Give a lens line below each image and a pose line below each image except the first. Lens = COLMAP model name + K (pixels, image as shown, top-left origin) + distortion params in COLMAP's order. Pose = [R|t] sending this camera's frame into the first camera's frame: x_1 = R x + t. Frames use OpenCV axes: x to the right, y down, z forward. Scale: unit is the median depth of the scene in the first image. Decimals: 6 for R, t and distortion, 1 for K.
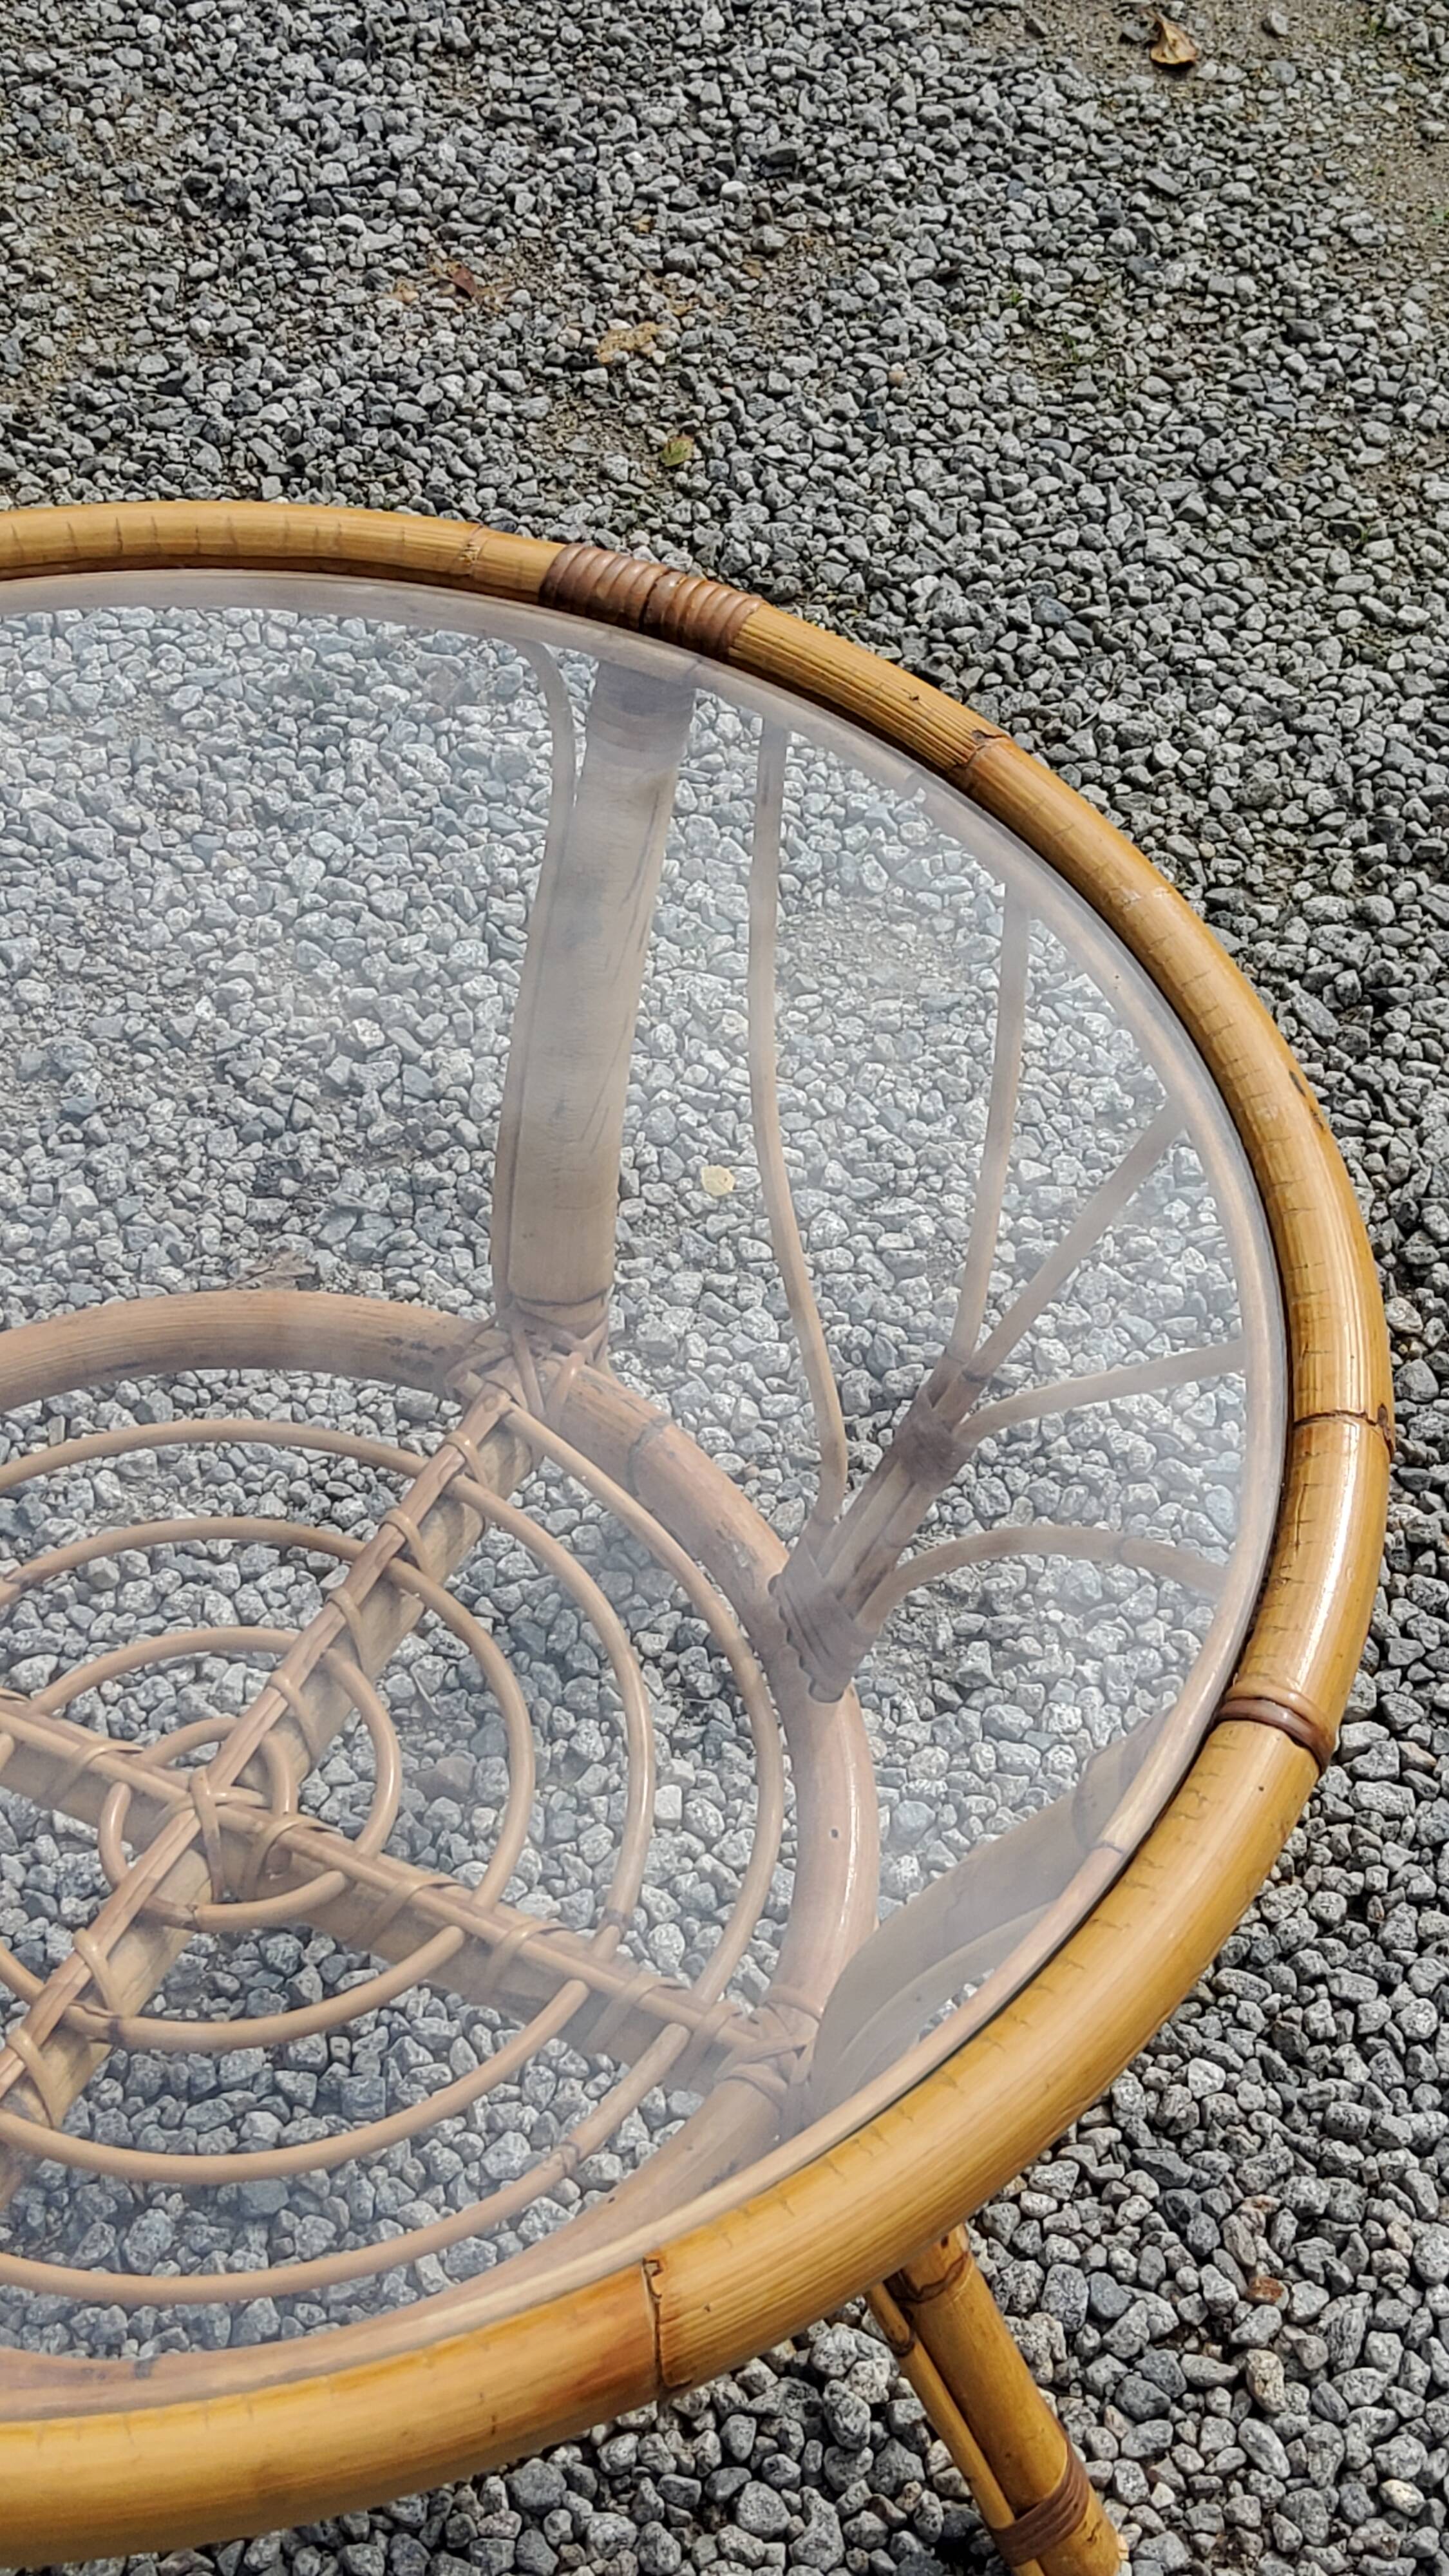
lens RADIAL K [[3853.4, 0, 722.2], [0, 3853.4, 1281.5], [0, 0, 1]] dist [0.118130, 0.000000]
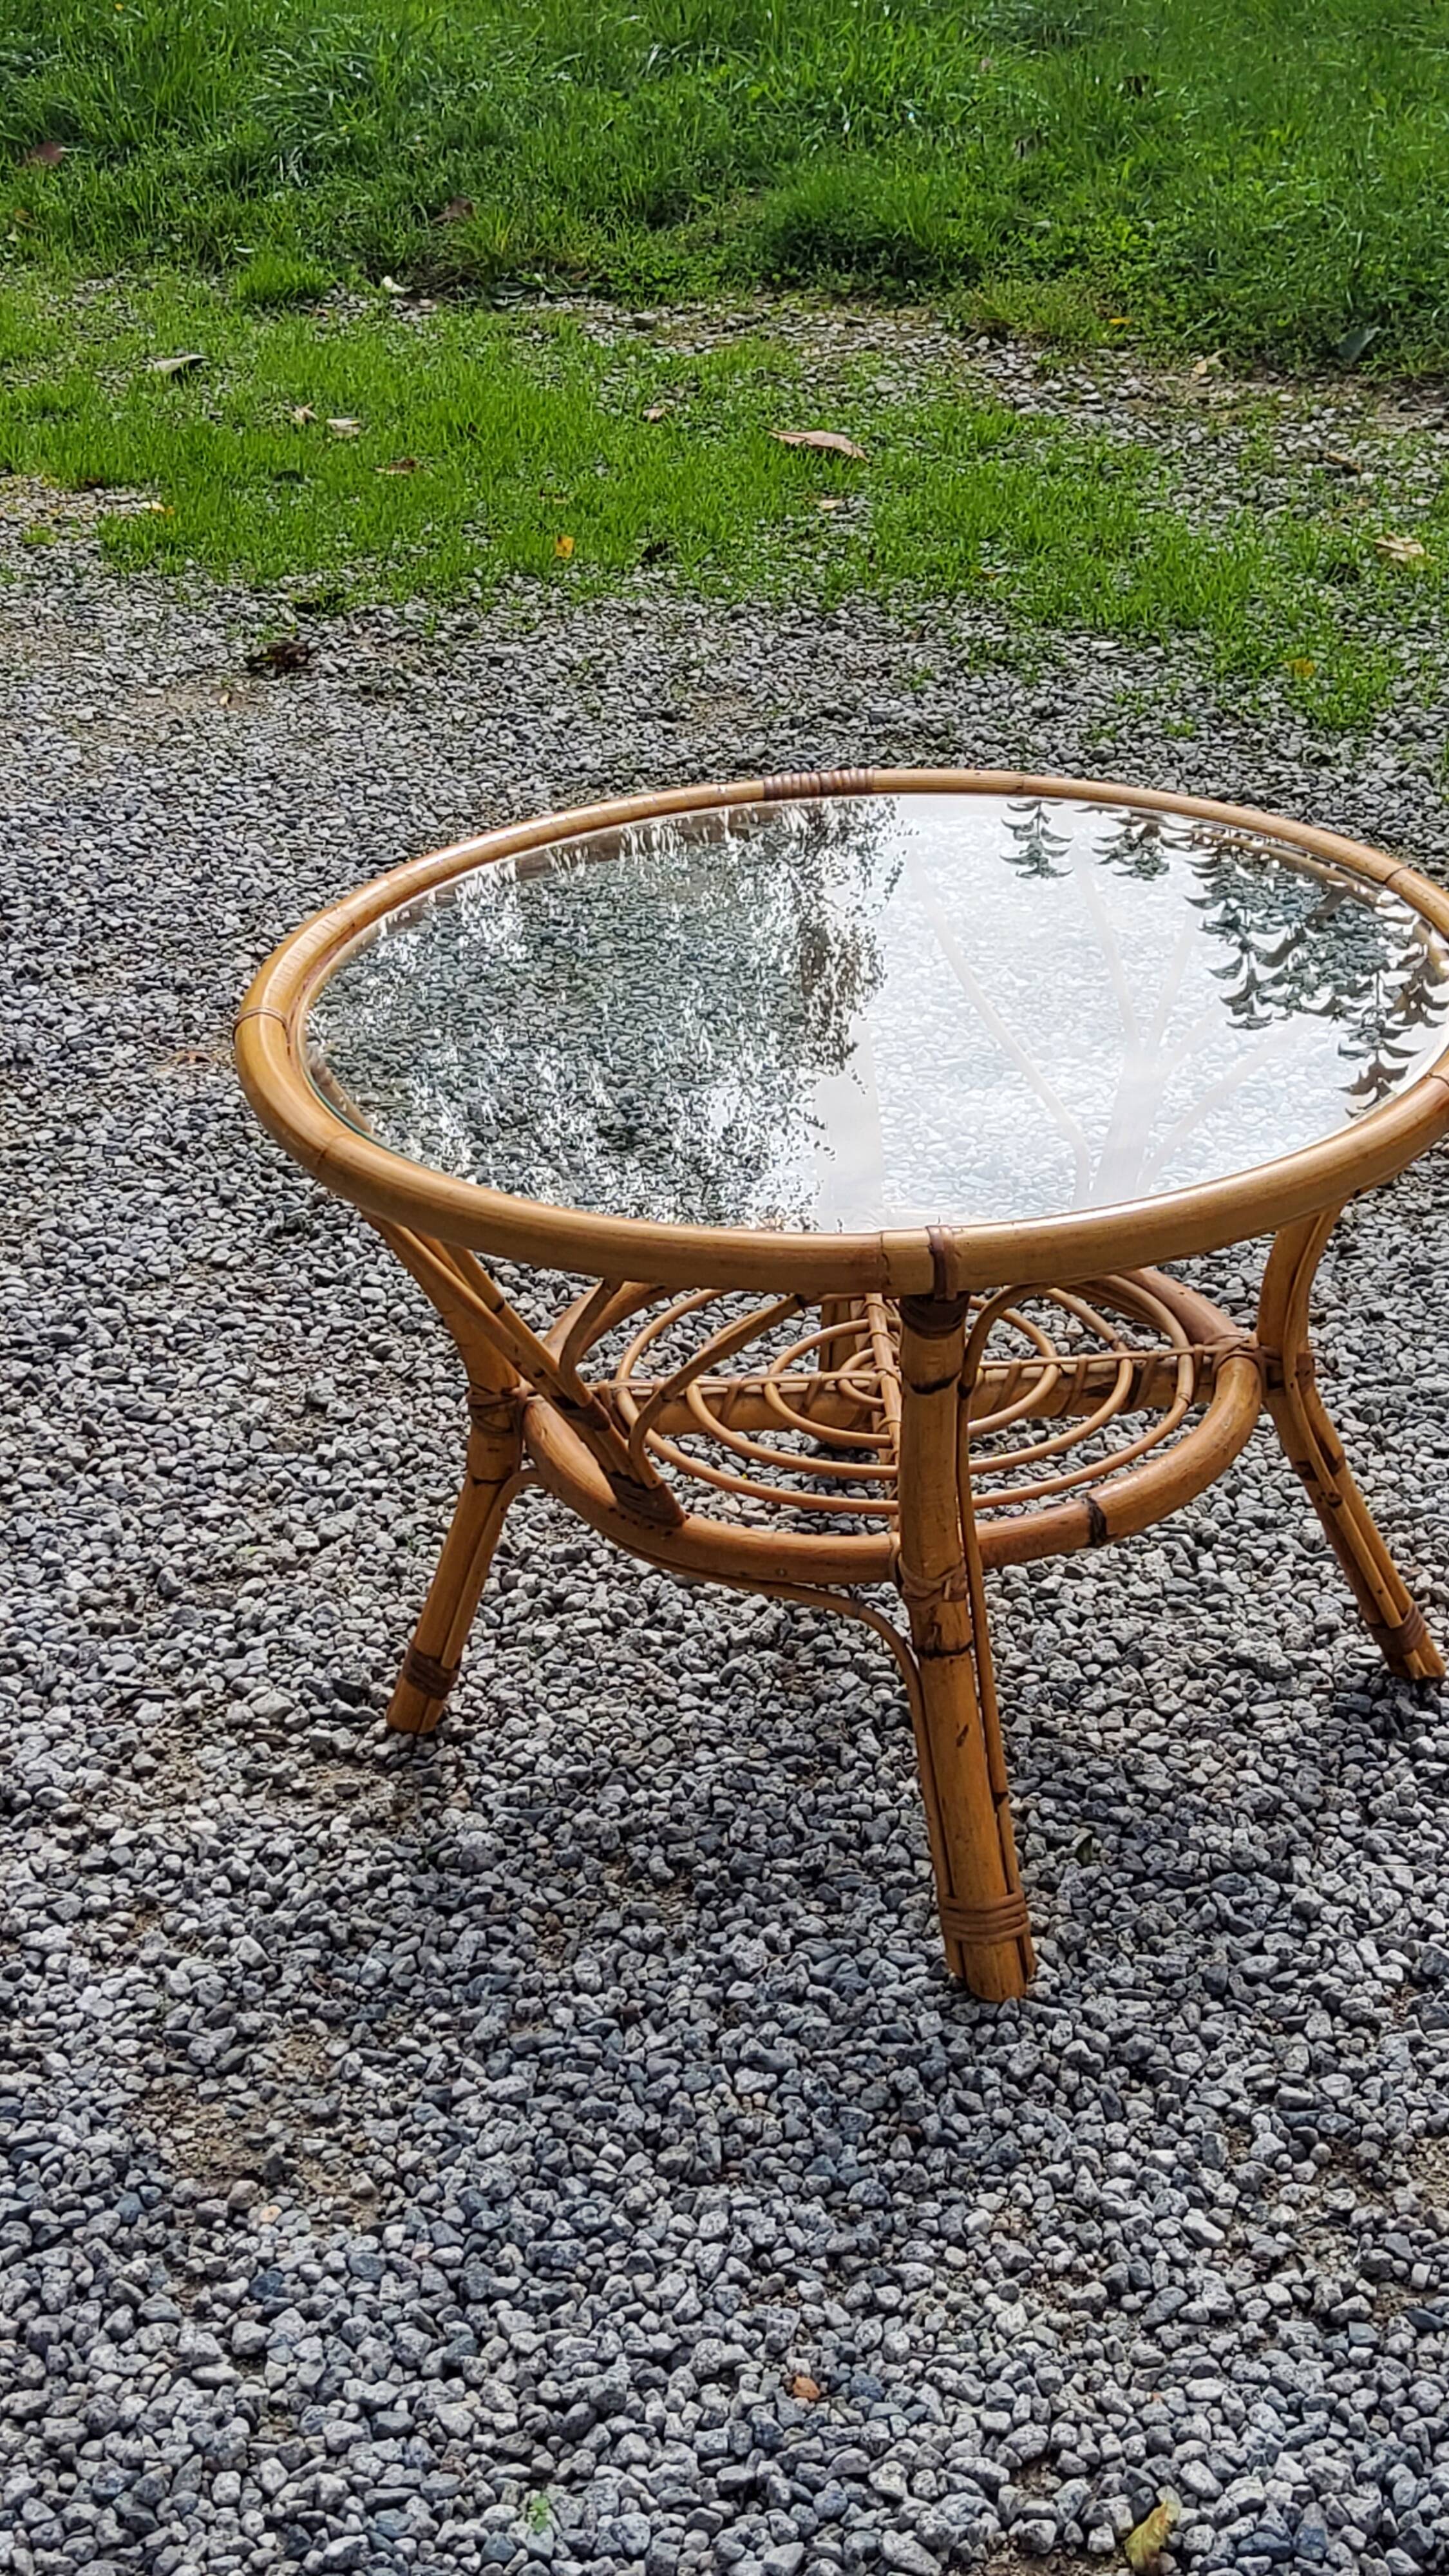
lens RADIAL K [[3853.4, 0, 726.0], [0, 3853.4, 1285.4], [0, 0, 1]] dist [0.118130, 0.000000]
pose [[0.865066, -0.256758, 0.430971, -0.633751], [0.404721, 0.864813, -0.297151, 0.397494], [-0.296414, 0.431478, 0.852036, -0.352772]]
